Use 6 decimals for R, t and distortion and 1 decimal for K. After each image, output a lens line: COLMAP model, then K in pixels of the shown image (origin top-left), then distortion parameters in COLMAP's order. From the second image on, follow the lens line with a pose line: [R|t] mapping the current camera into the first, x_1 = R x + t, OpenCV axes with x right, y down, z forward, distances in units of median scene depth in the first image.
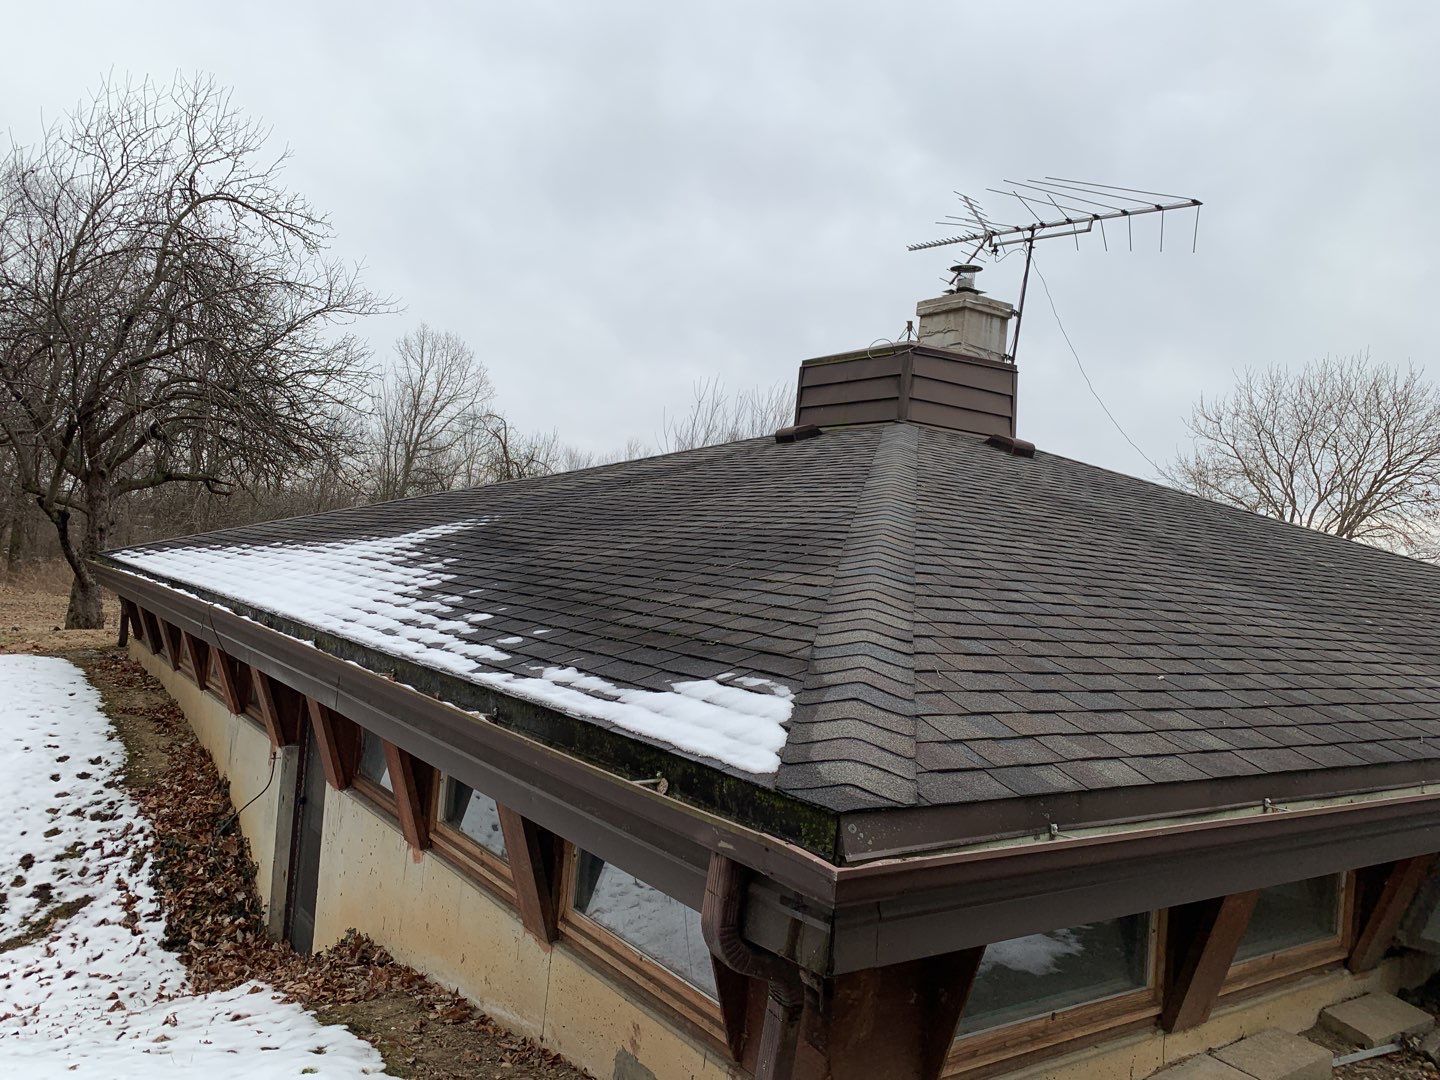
lens RADIAL K [[1089.1, 0, 711.7], [0, 1089.1, 545.5], [0, 0, 1]] dist [0.012282, -0.007845]
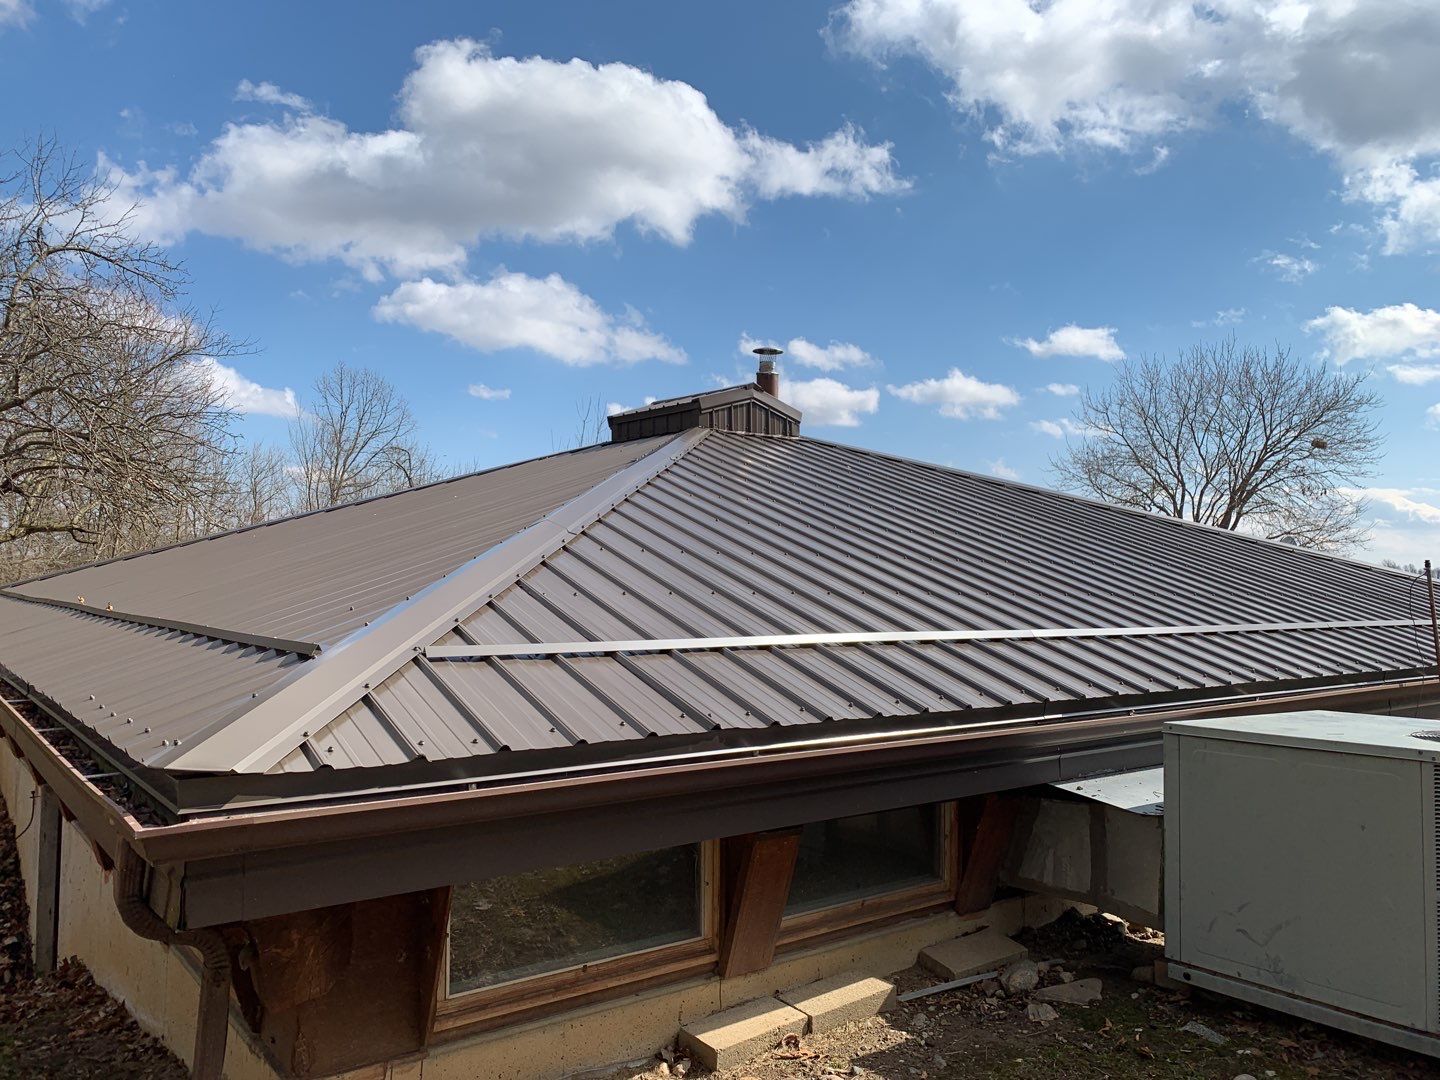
lens RADIAL K [[1089.1, 0, 724.7], [0, 1089.1, 531.3], [0, 0, 1]] dist [0.012282, -0.007845]
pose [[0.997160, -0.063539, 0.040443, 0.124916], [0.064705, 0.997506, -0.028209, 0.011355], [-0.038549, 0.030746, 0.998784, -0.027555]]
